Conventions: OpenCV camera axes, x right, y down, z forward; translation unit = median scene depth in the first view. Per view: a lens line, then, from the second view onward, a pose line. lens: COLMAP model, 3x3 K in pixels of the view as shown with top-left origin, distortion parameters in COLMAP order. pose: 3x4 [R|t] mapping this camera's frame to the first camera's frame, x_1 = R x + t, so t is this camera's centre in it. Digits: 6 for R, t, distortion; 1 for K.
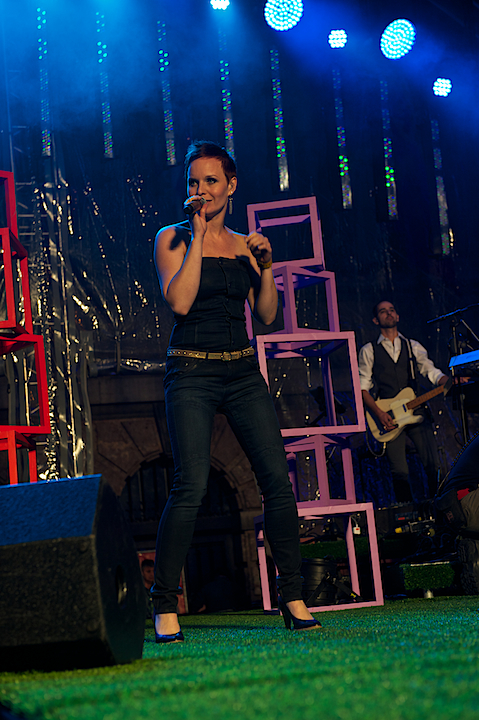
lens RADIAL K [[1286.9, 0, 238.3], [0, 1286.9, 308.8], [0, 0, 1]] dist [0.041437, 0.218809]
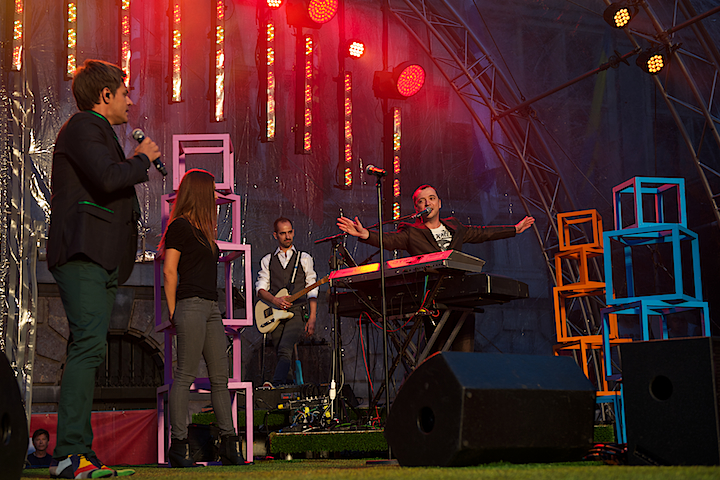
lens RADIAL K [[1081.7, 0, 328.4], [0, 1081.7, 243.2], [0, 0, 1]] dist [0.055097, 0.073140]
pose [[0.986345, 0.090068, 0.137884, 0.007930], [-0.093093, 0.995535, 0.015637, -0.003076], [-0.135860, -0.028260, 0.990325, -0.019271]]
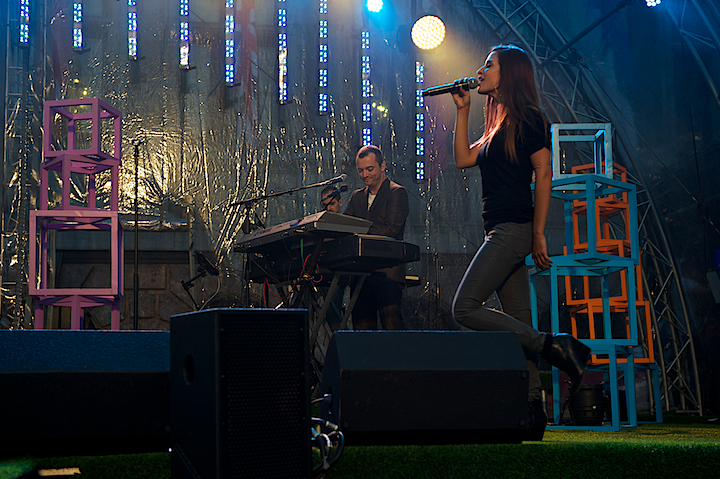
lens RADIAL K [[1076.2, 0, 220.2], [0, 1076.2, 238.1], [0, 0, 1]] dist [0.018884, 0.059831]
pose [[0.996065, 0.063061, -0.062277, 0.102805], [-0.059440, 0.996523, 0.058386, -0.009155], [0.065743, -0.054455, 0.996350, -0.000215]]
